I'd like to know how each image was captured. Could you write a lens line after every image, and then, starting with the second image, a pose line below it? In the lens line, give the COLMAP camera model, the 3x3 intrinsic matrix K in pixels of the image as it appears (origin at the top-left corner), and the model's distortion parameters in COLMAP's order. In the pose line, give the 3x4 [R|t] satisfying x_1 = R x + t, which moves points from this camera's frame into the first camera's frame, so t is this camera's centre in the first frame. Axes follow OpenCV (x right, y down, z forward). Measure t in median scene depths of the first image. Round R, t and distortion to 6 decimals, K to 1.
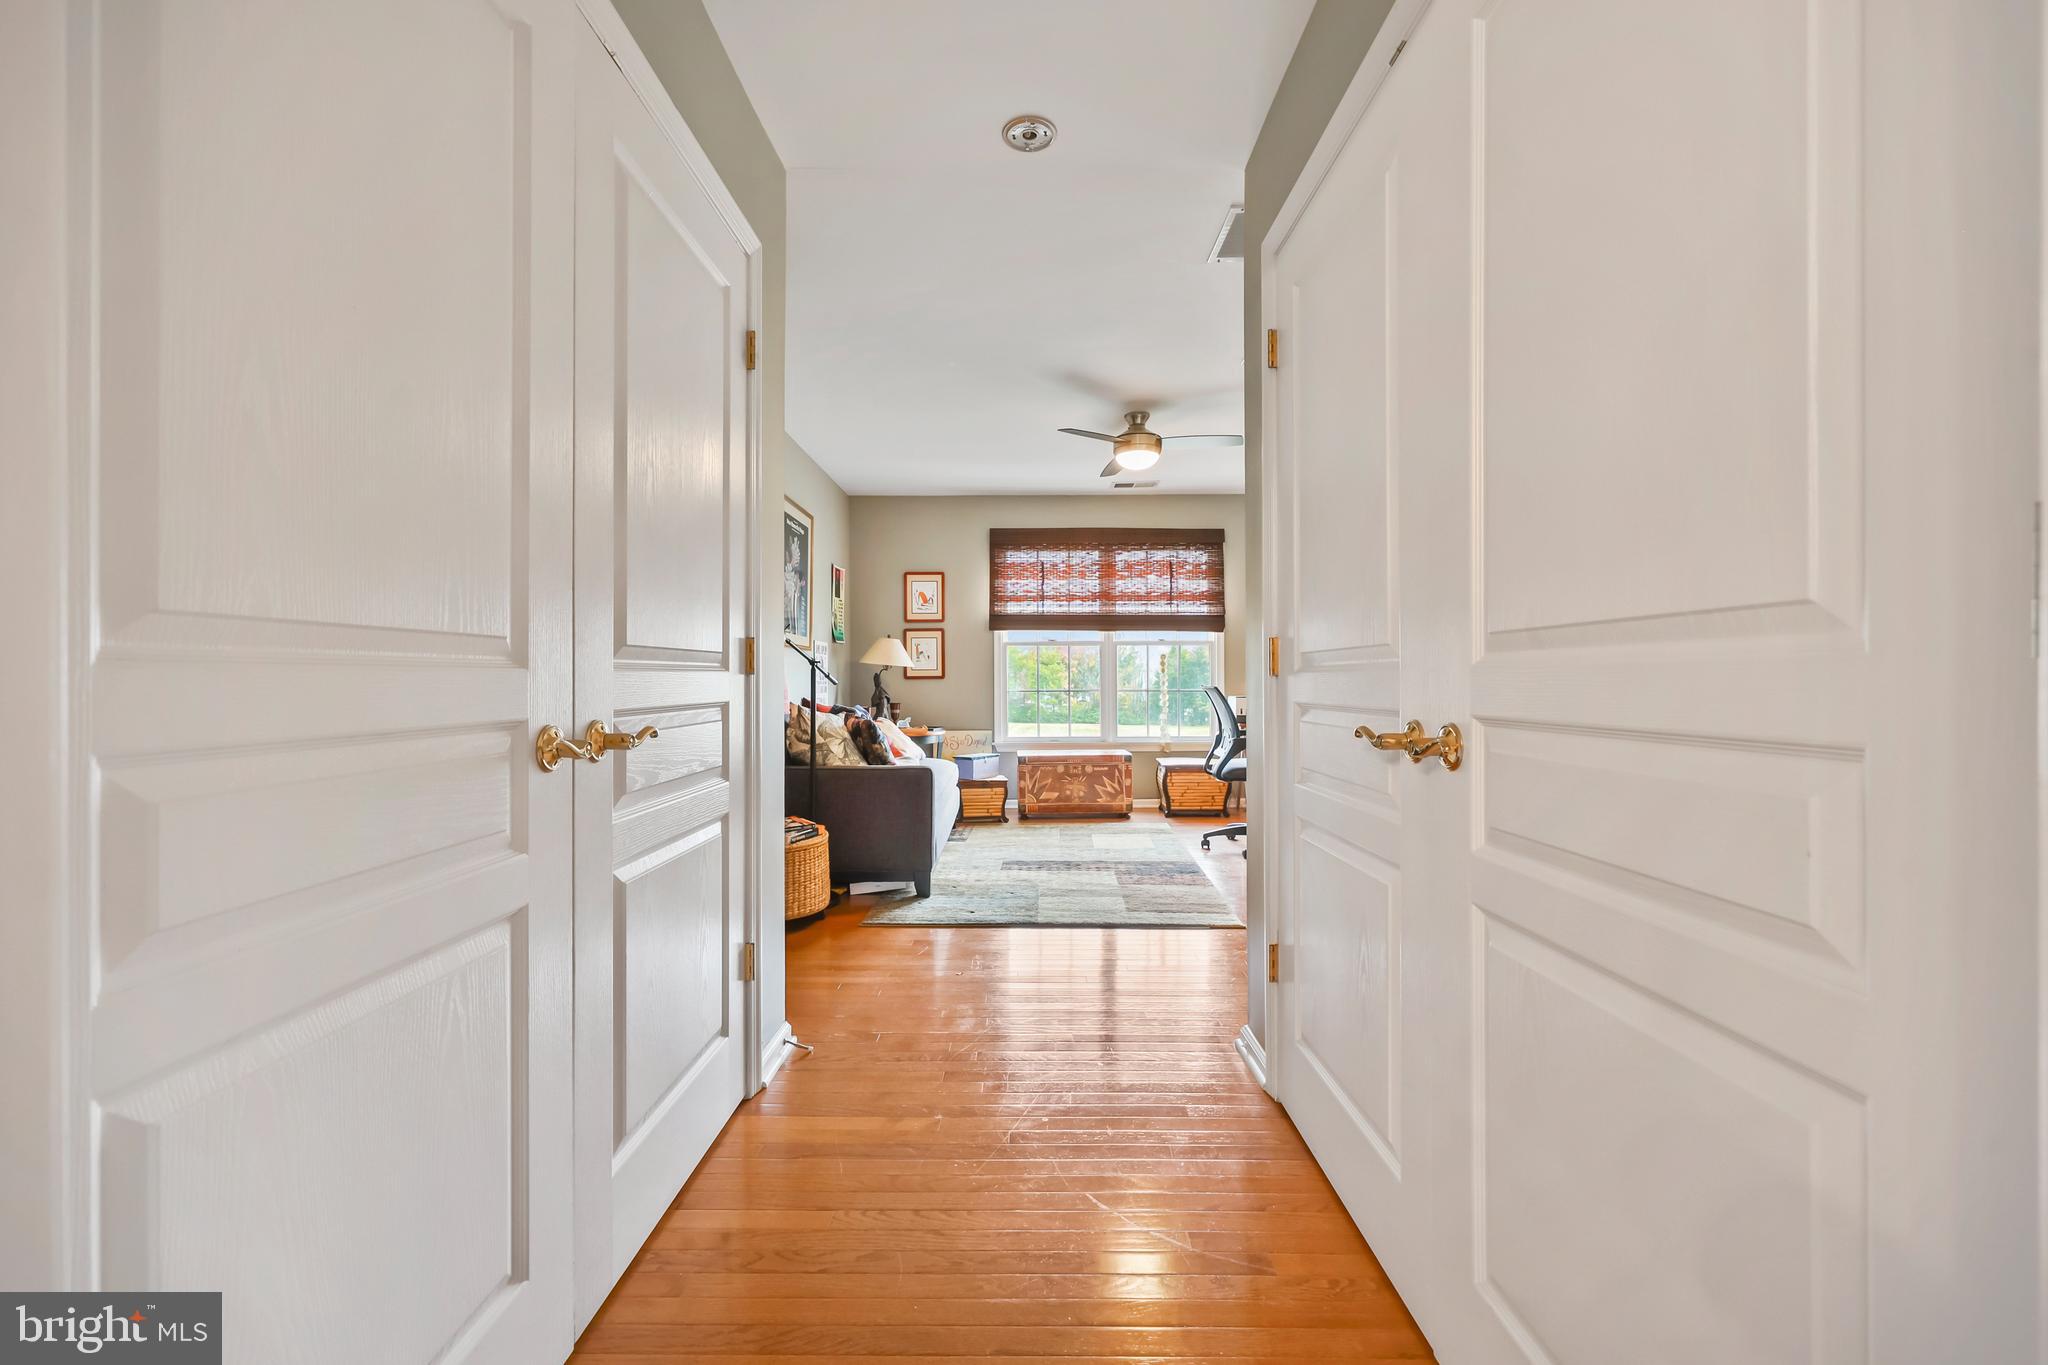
lens RADIAL K [[824.1, 0, 1023.9], [0, 824.1, 679.6], [0, 0, 1]] dist [0.000652, 0.000454]
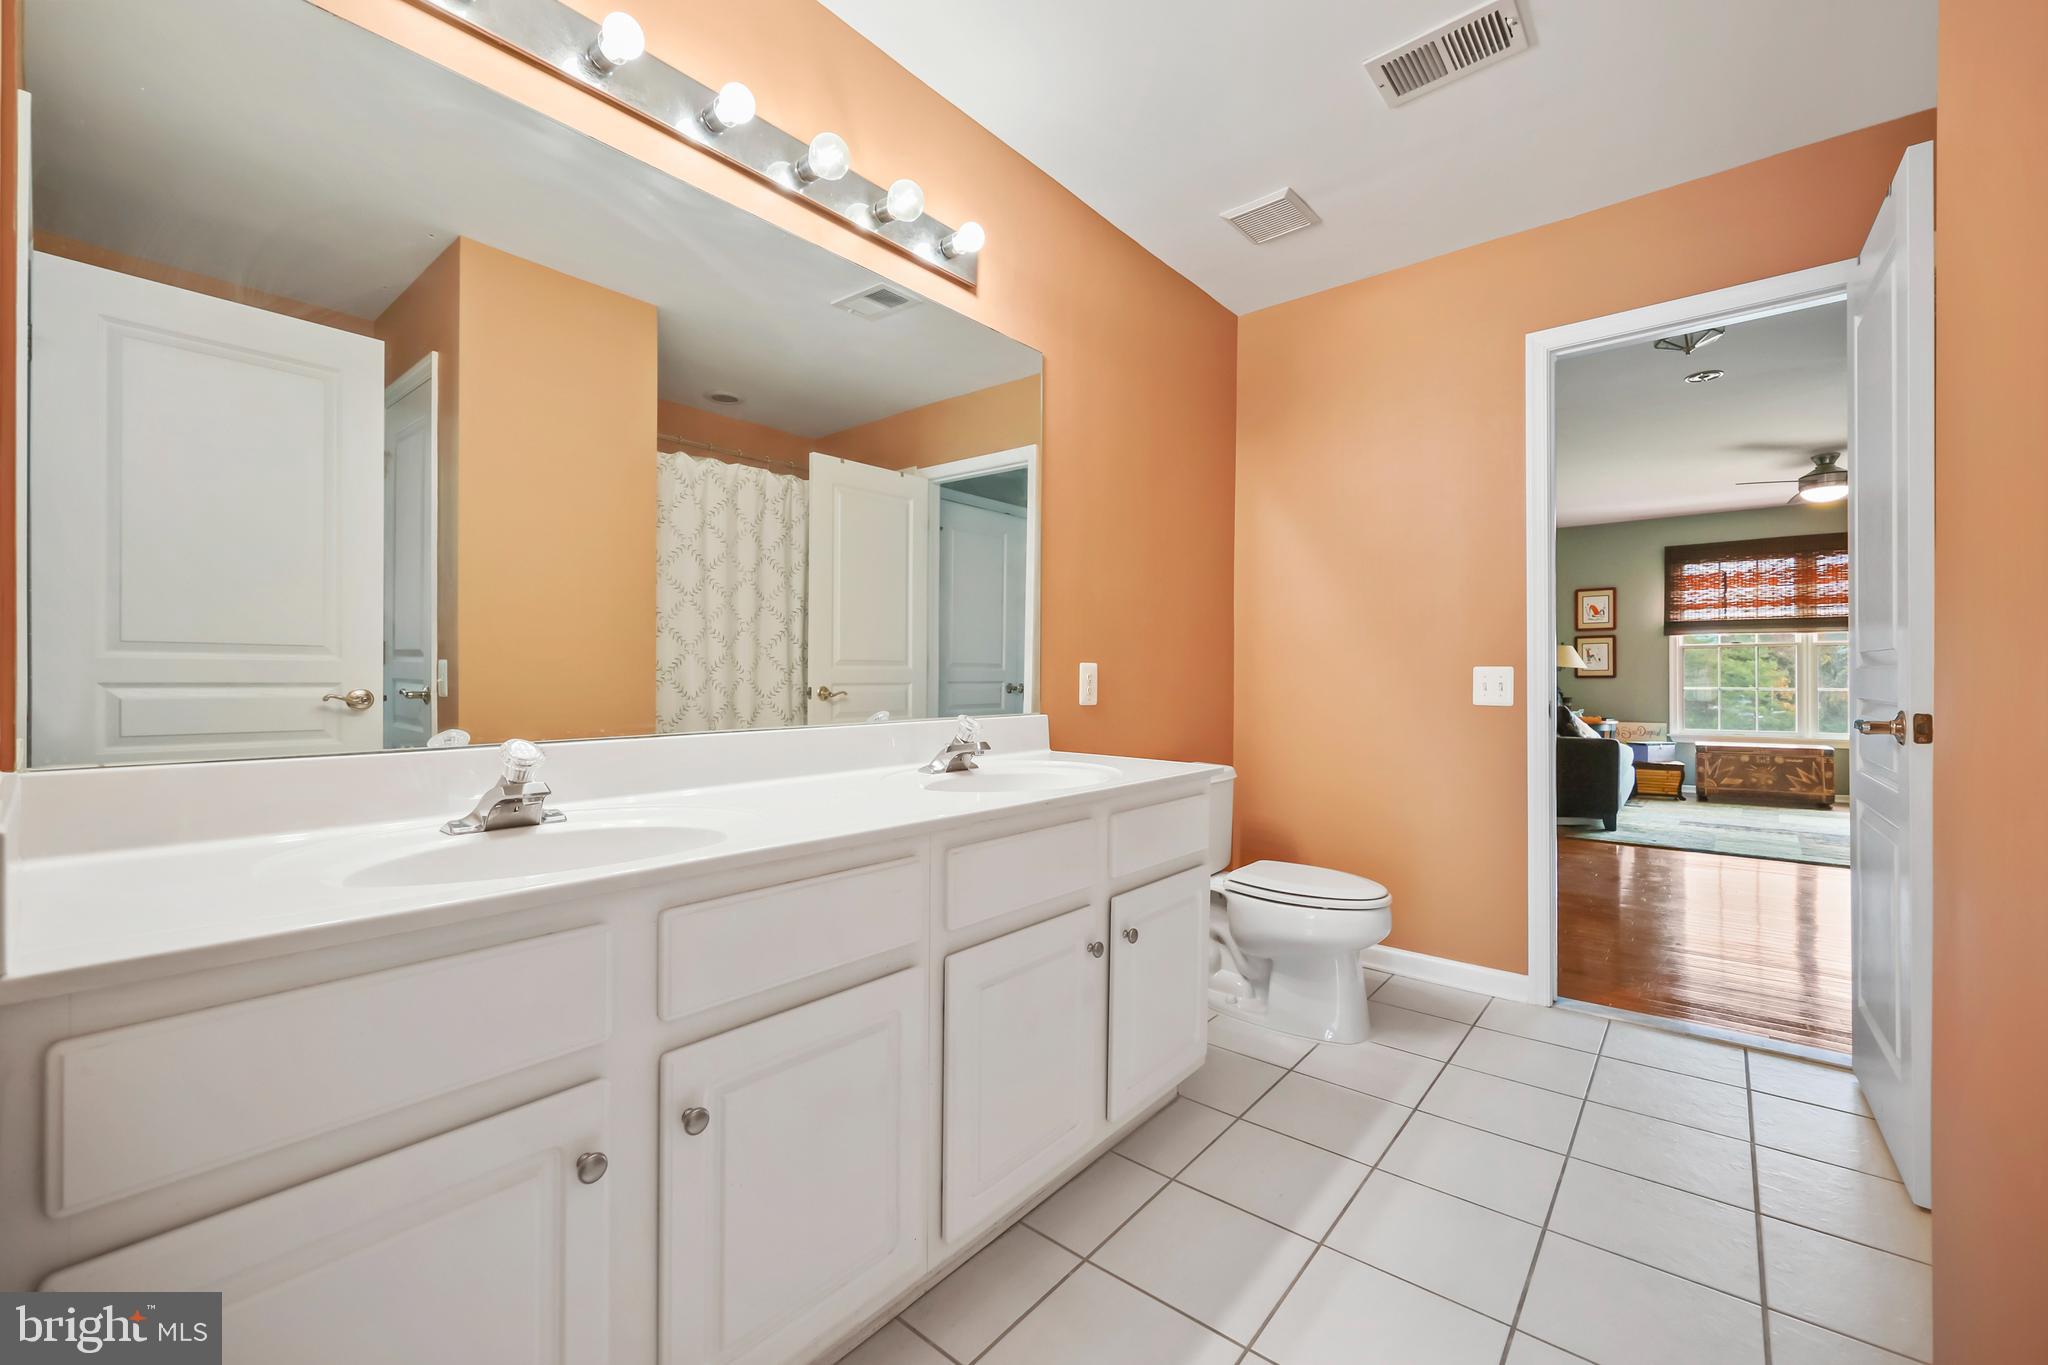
lens RADIAL K [[824.1, 0, 1029.9], [0, 824.1, 674.8], [0, 0, 1]] dist [0.000652, 0.000454]
pose [[0.773750, 0.000902, -0.633490, 0.002331], [-0.003942, 0.999986, -0.003390, 0.002015], [0.633478, 0.005121, 0.773743, -0.463889]]
